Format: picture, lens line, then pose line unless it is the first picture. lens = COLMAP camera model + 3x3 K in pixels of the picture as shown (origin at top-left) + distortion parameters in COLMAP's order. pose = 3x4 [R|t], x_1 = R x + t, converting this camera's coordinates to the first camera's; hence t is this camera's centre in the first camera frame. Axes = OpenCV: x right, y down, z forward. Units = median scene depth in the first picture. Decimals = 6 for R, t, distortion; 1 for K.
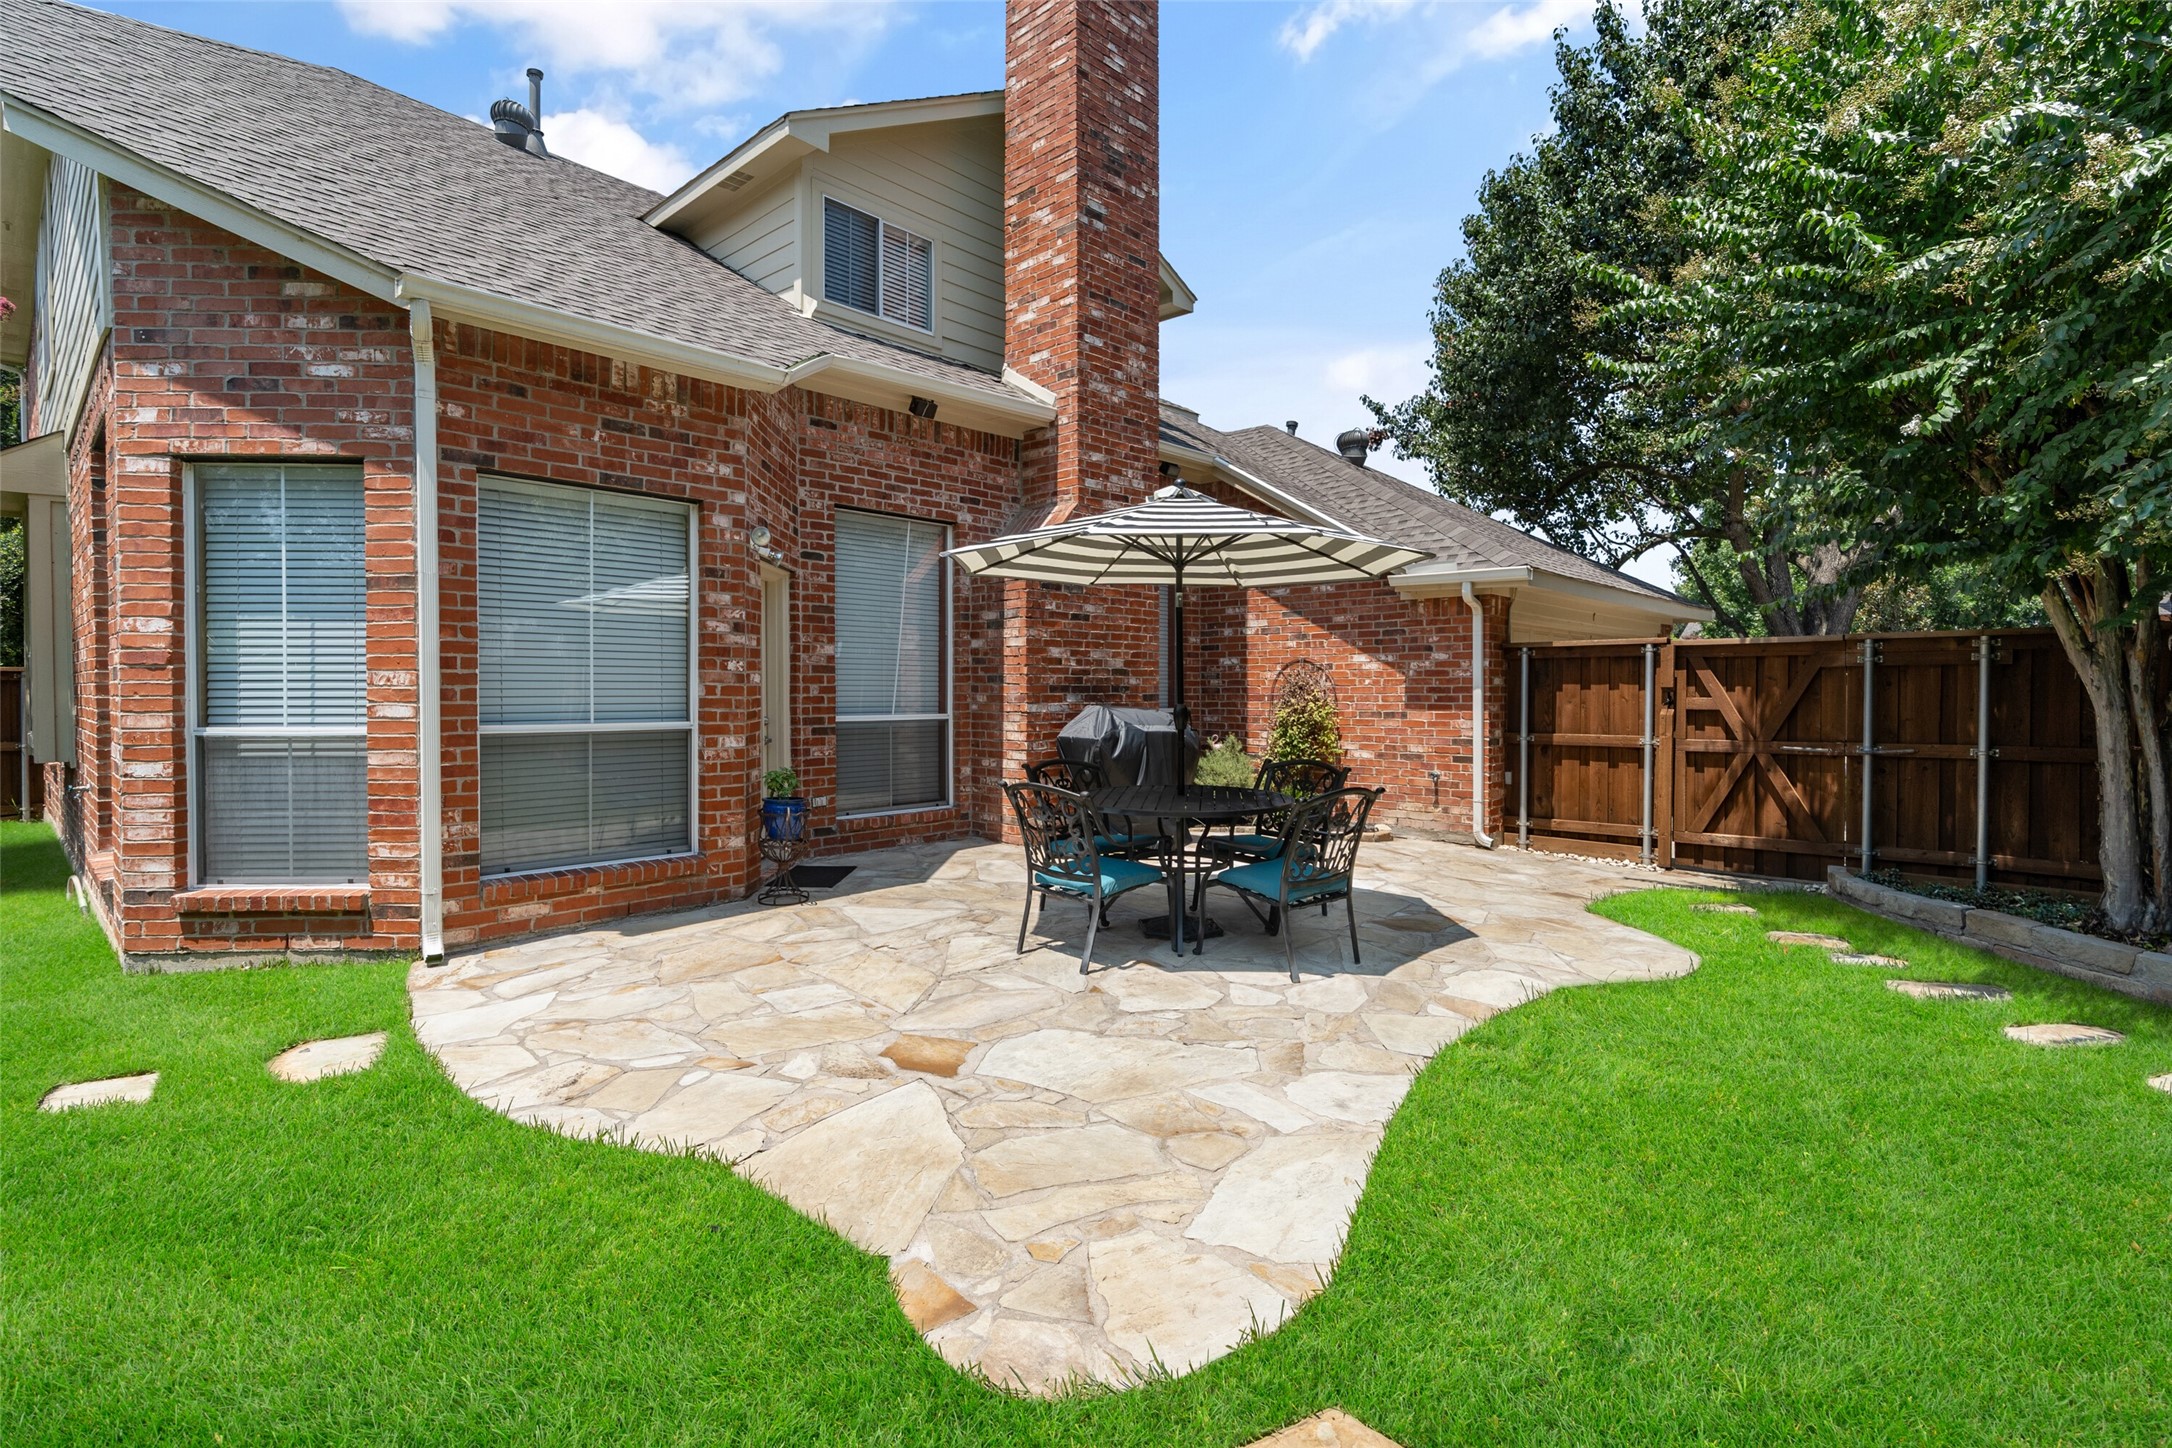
lens RADIAL K [[1045.1, 0, 1096.8], [0, 1045.1, 718.7], [0, 0, 1]] dist [-0.001238, 0.000059]
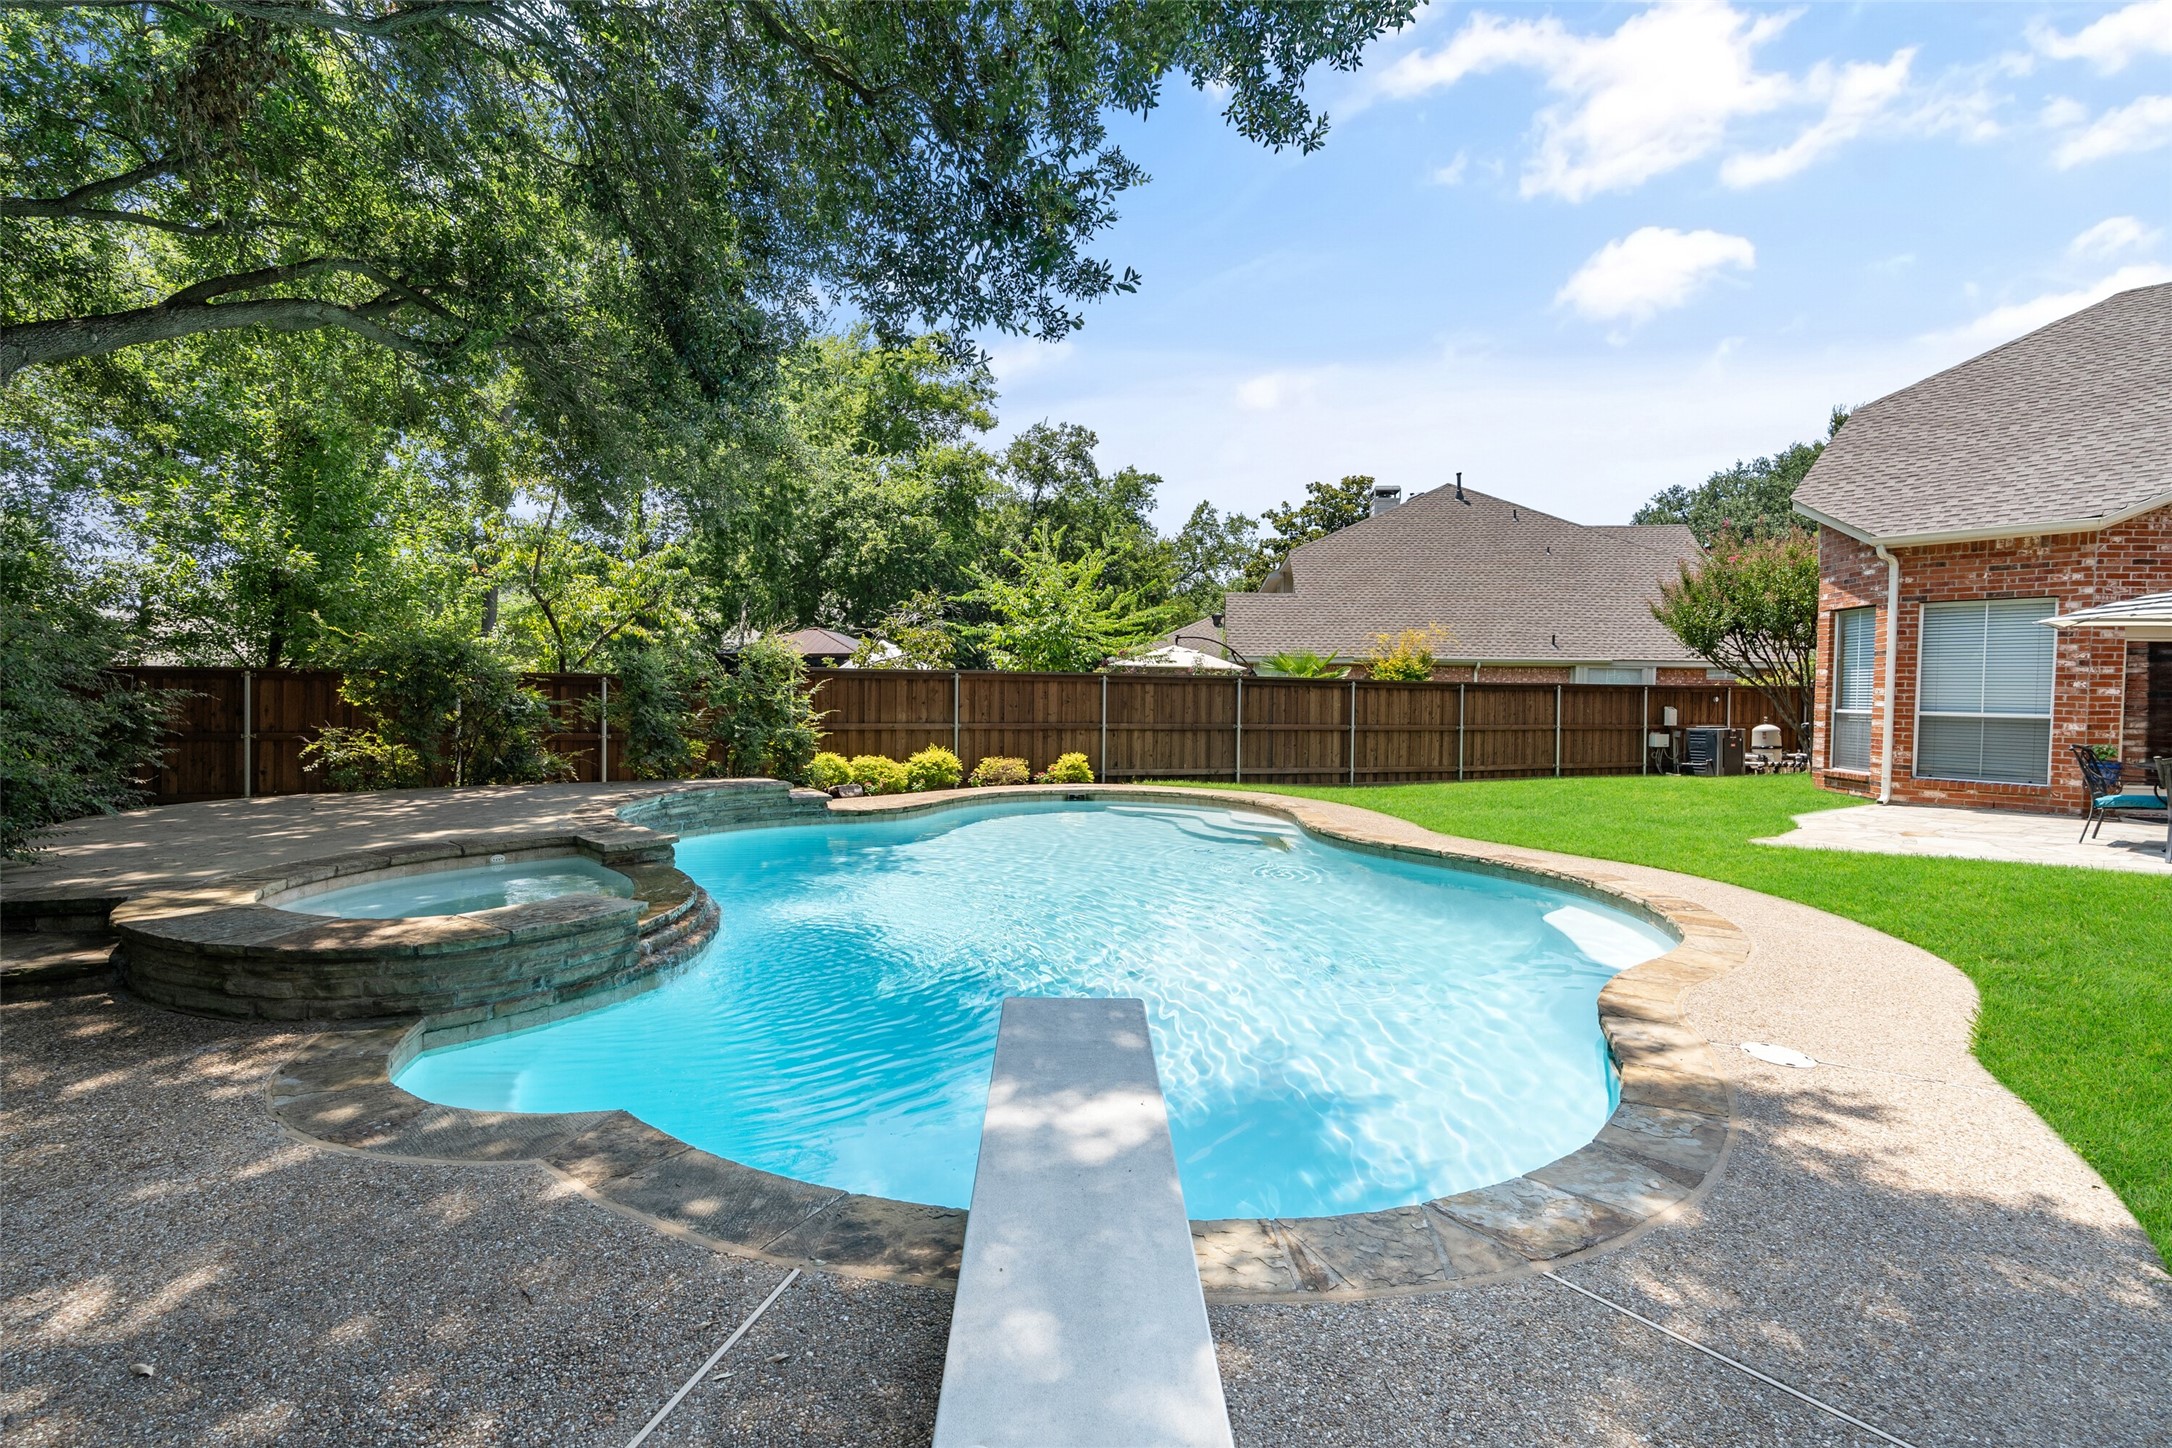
lens RADIAL K [[999.7, 0, 1077.7], [0, 999.7, 696.2], [0, 0, 1]] dist [0.000467, 0.000215]
pose [[-0.175822, 0.005094, -0.984409, 1.634199], [-0.041175, 0.999073, 0.012524, 0.018510], [0.983560, 0.042735, -0.175450, -0.383506]]
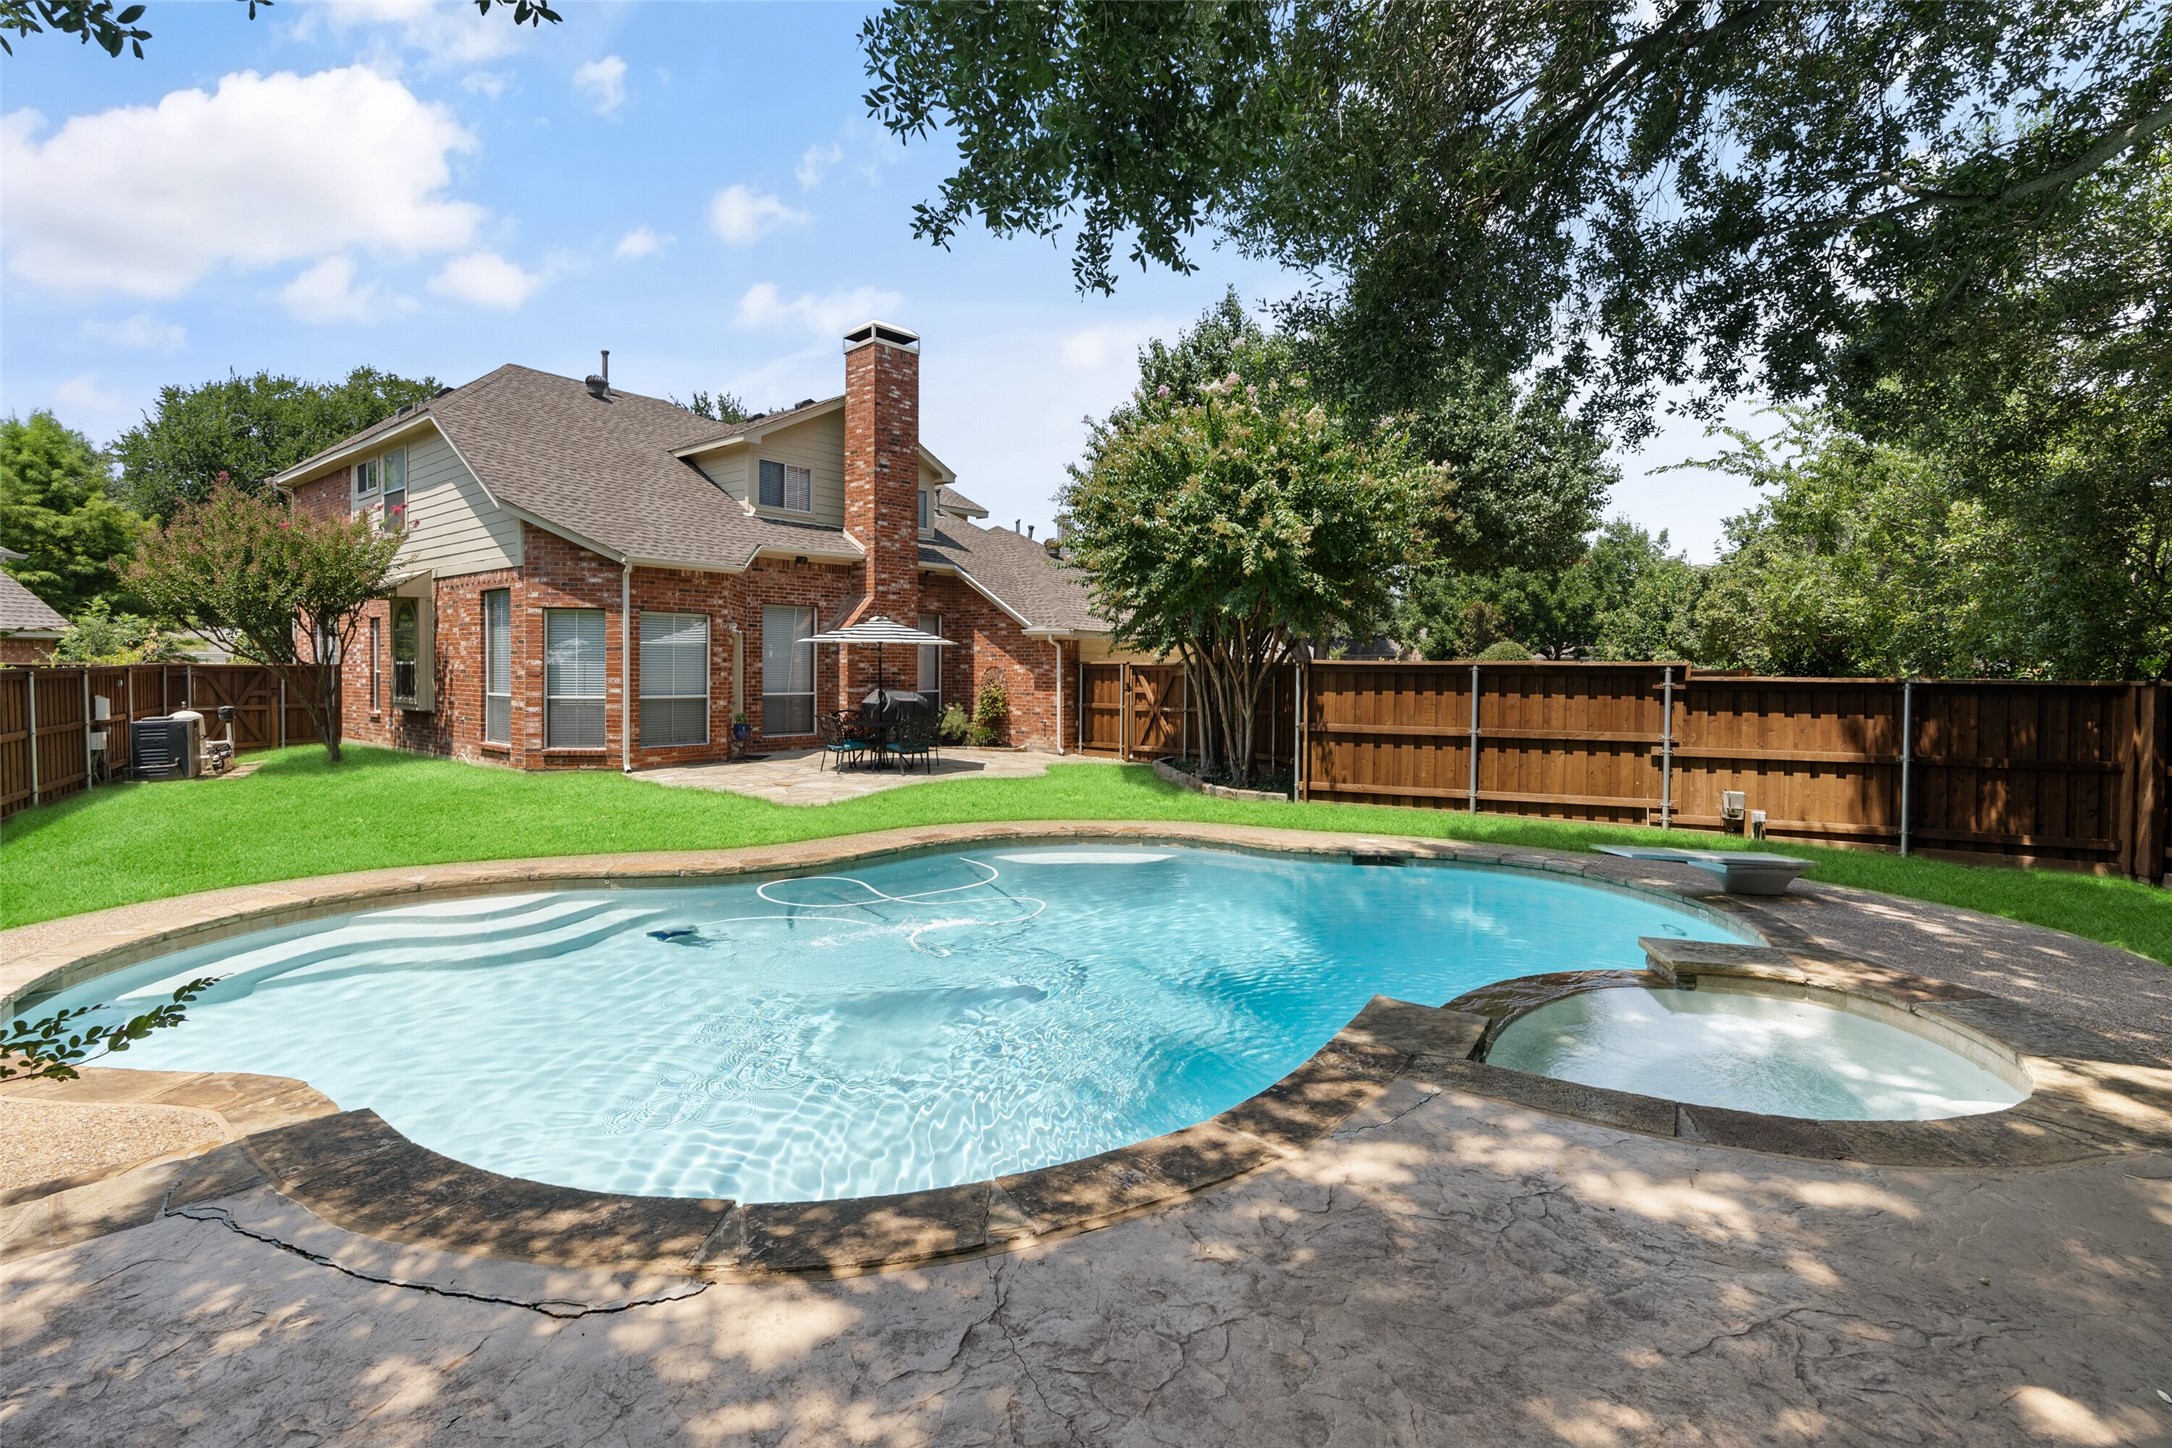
lens RADIAL K [[999.7, 0, 1077.7], [0, 999.7, 696.2], [0, 0, 1]] dist [0.000467, 0.000215]
pose [[0.998540, 0.006678, 0.053606, 0.422640], [-0.006769, 0.999976, 0.001516, -0.004320], [-0.053594, -0.001876, 0.998561, -1.604879]]
